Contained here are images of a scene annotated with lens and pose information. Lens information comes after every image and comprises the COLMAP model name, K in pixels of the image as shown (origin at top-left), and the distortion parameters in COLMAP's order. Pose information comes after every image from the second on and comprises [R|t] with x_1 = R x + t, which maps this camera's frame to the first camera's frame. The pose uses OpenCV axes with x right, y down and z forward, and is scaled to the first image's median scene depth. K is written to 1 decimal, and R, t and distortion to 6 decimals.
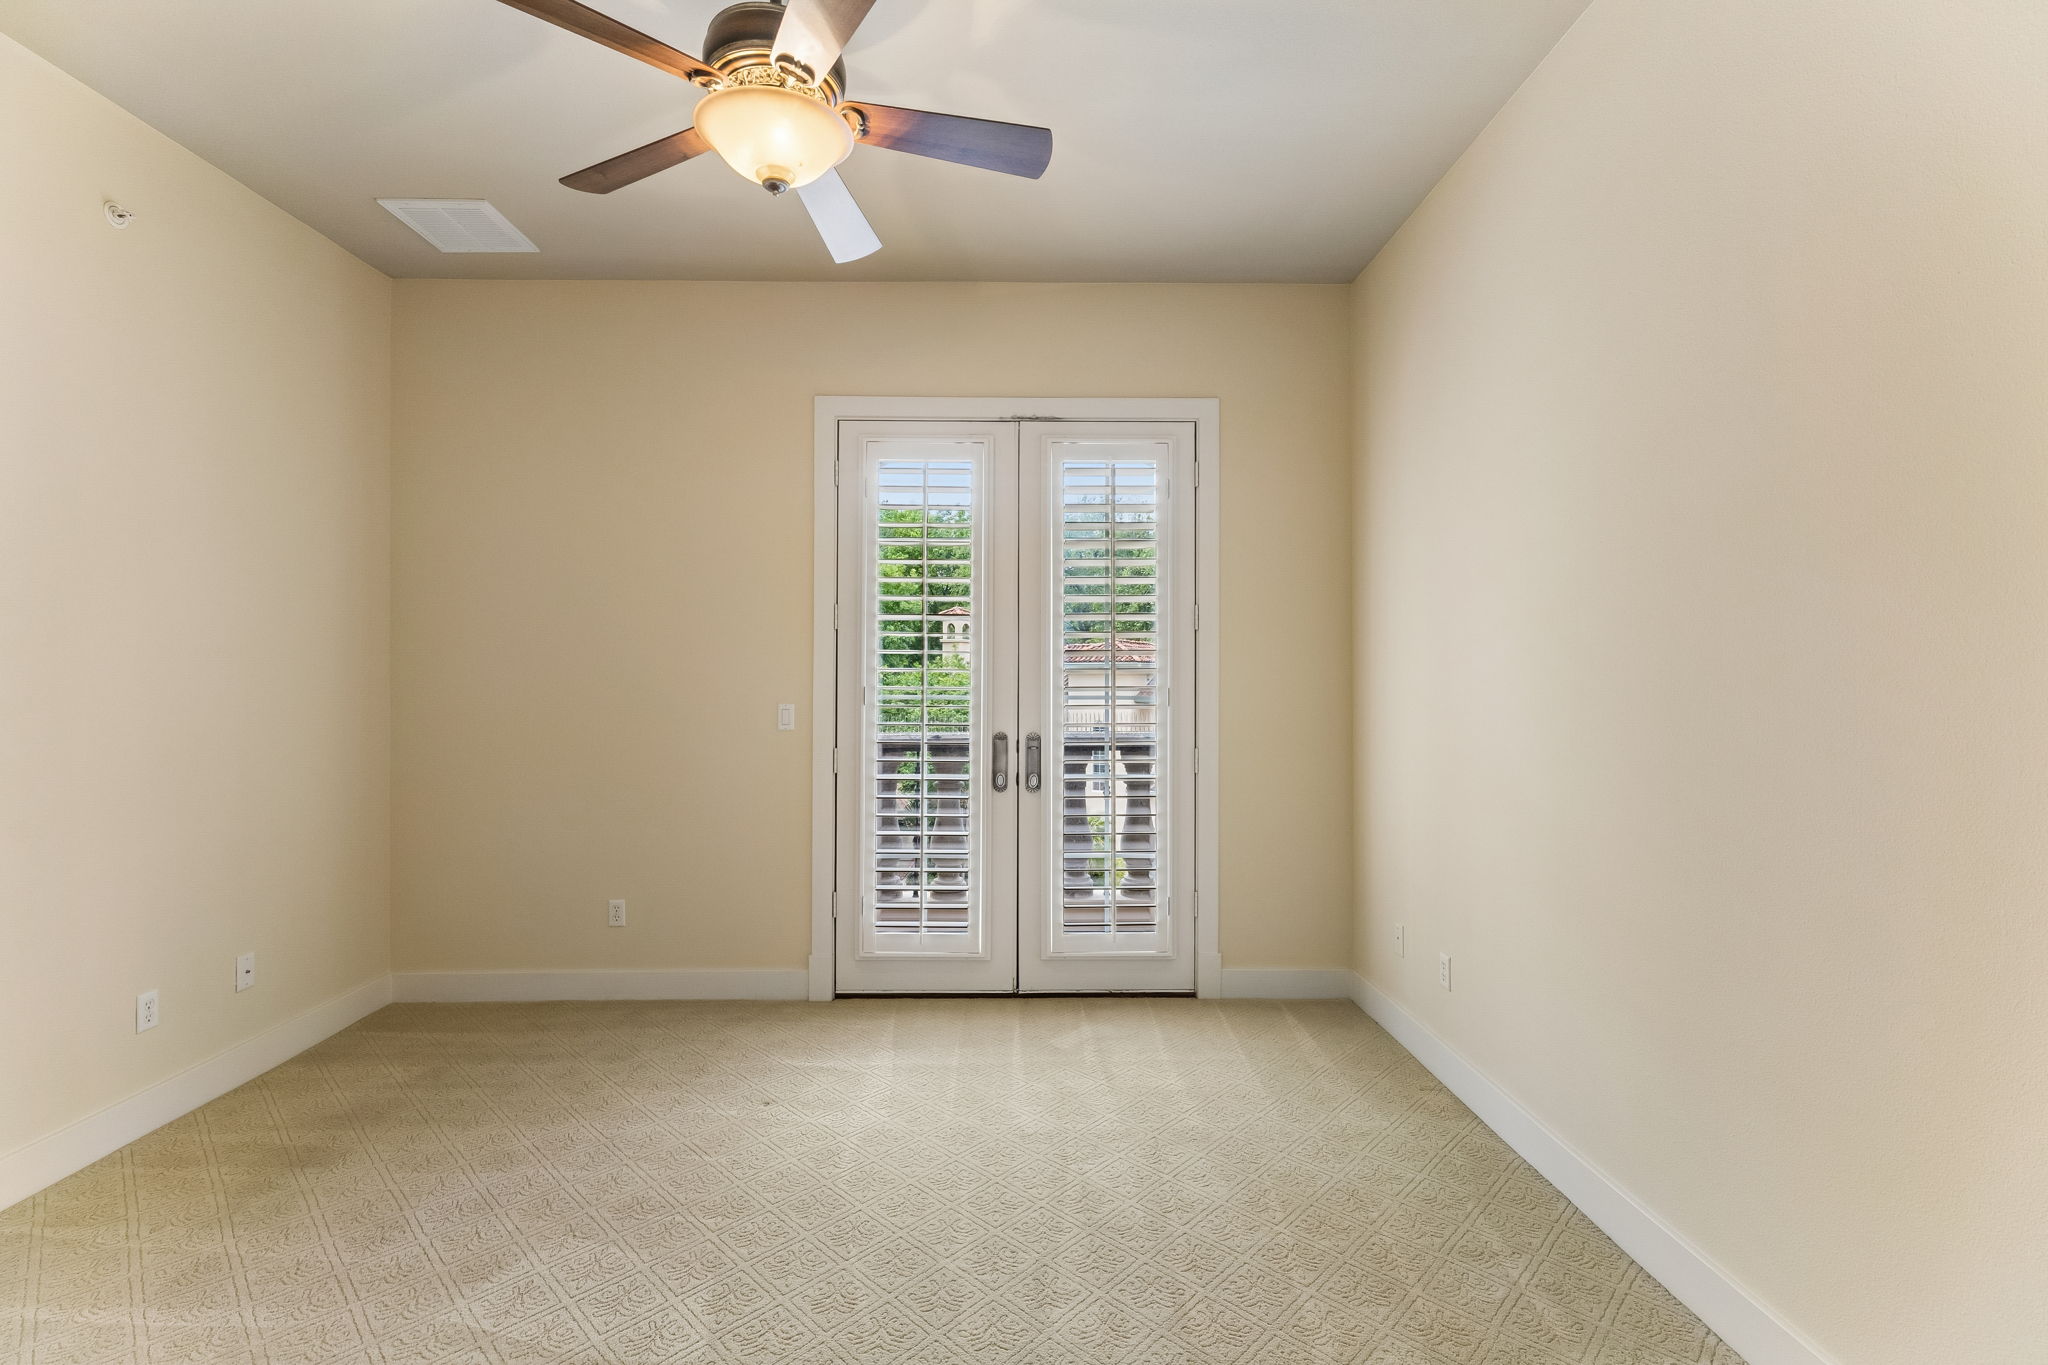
lens RADIAL K [[933.6, 0, 1019.0], [0, 933.6, 676.5], [0, 0, 1]] dist [0.000684, 0.000613]
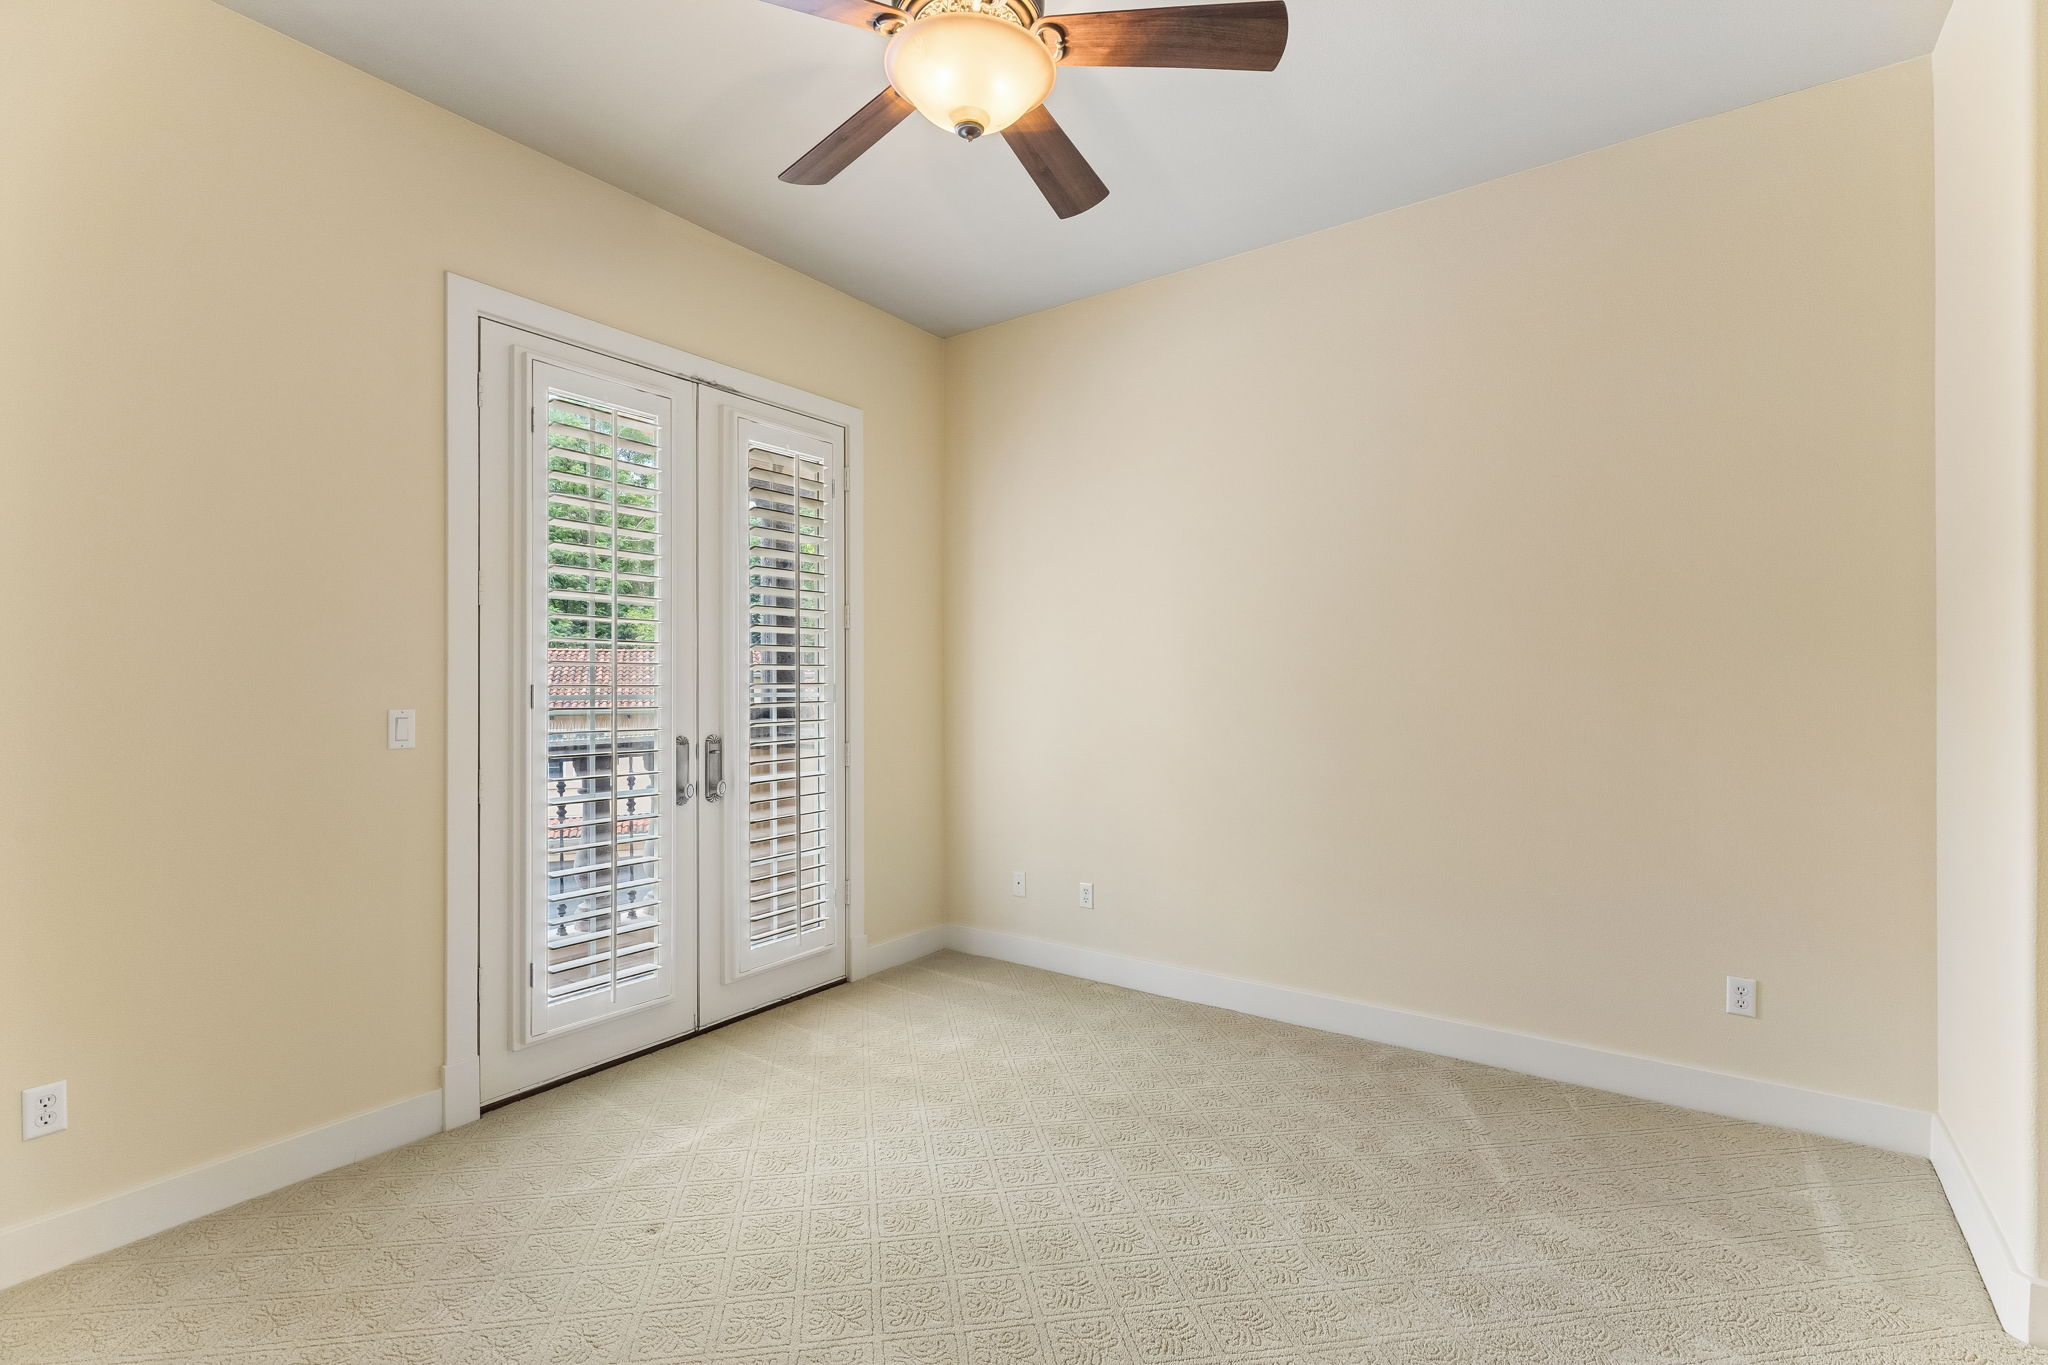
lens RADIAL K [[933.6, 0, 1019.0], [0, 933.6, 676.5], [0, 0, 1]] dist [0.000684, 0.000613]
pose [[0.588898, 0.002382, 0.808204, -0.539170], [-0.002955, 0.999995, -0.000795, 0.004014], [-0.808202, -0.001920, 0.588902, 0.235185]]
